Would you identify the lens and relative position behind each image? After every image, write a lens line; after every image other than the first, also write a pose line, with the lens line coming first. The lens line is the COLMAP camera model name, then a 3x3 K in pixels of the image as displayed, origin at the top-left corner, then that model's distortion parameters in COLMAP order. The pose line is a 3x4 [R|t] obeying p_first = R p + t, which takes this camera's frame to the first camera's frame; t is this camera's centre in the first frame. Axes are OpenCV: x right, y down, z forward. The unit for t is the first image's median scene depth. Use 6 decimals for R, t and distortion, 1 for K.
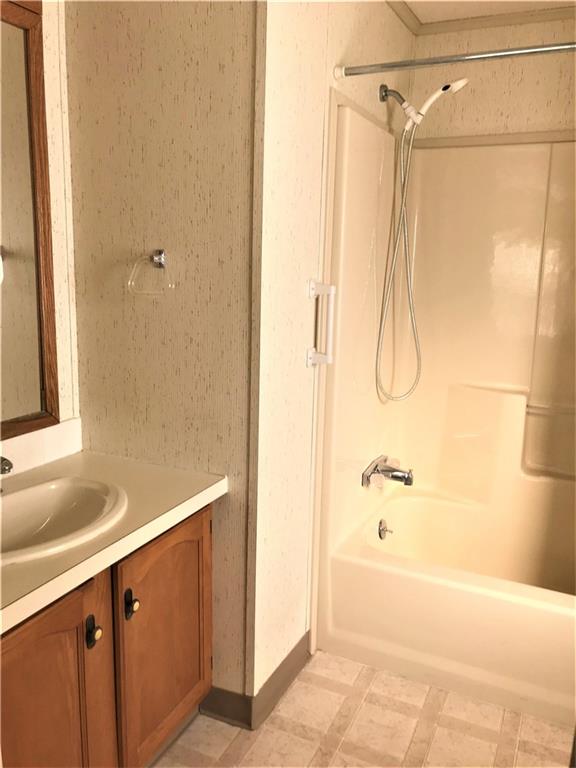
lens RADIAL K [[637.5, 0, 288.1], [0, 637.5, 380.3], [0, 0, 1]] dist [0.016966, -0.013625]
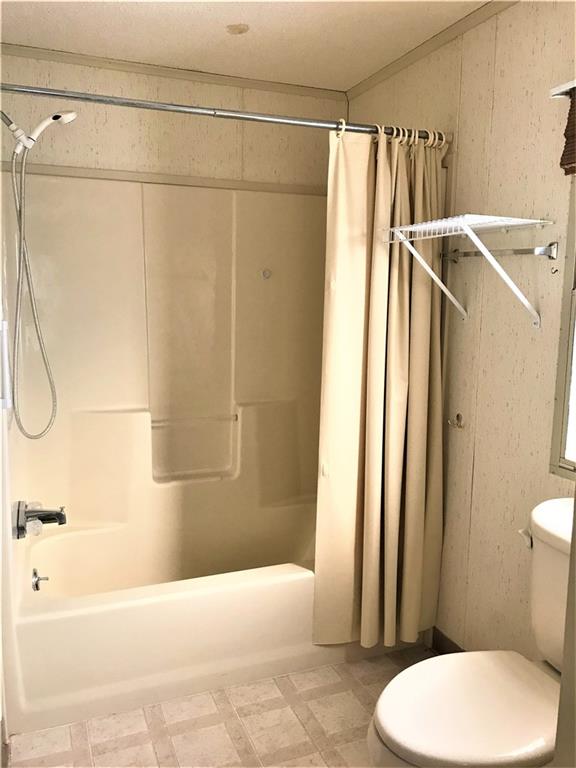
lens RADIAL K [[629.0, 0, 288.0], [0, 629.0, 384.0], [0, 0, 1]] dist [-0.000321, -0.006372]
pose [[0.676262, -0.126478, 0.725723, -0.266545], [0.141587, 0.989099, 0.040442, -0.036942], [-0.722927, 0.075403, 0.686798, 0.102195]]
